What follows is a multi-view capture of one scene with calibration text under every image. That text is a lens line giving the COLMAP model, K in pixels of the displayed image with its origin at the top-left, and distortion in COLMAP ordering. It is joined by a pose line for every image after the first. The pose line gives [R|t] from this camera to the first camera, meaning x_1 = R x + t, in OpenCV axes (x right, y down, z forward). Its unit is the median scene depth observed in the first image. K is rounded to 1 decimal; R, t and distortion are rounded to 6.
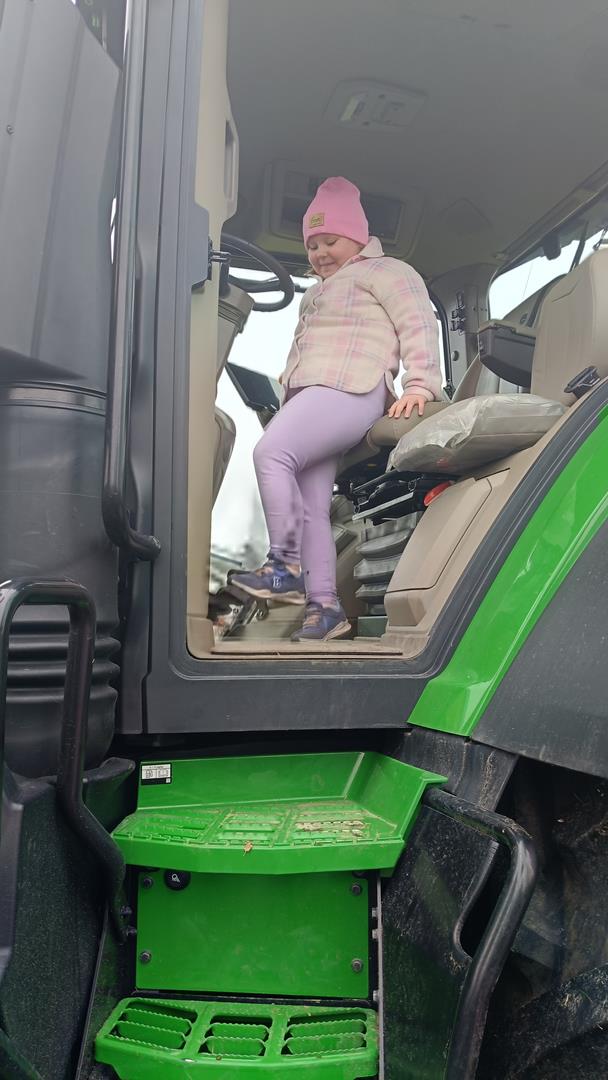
lens RADIAL K [[812.1, 0, 304.0], [0, 812.1, 540.0], [0, 0, 1]] dist [0.083023, -0.187163]
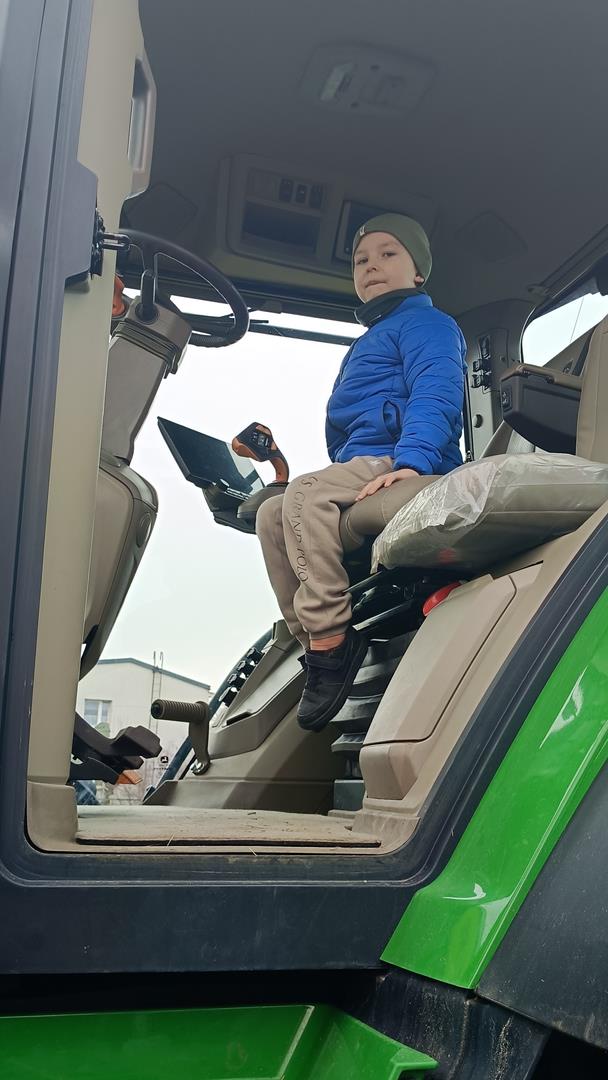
lens RADIAL K [[1026.2, 0, 320.3], [0, 1026.2, 564.7], [0, 0, 1]] dist [0.145526, -0.442211]
pose [[0.999686, 0.018971, 0.016383, 0.064332], [-0.017171, 0.994449, -0.103808, 0.007418], [-0.018261, 0.103494, 0.994462, 0.187381]]
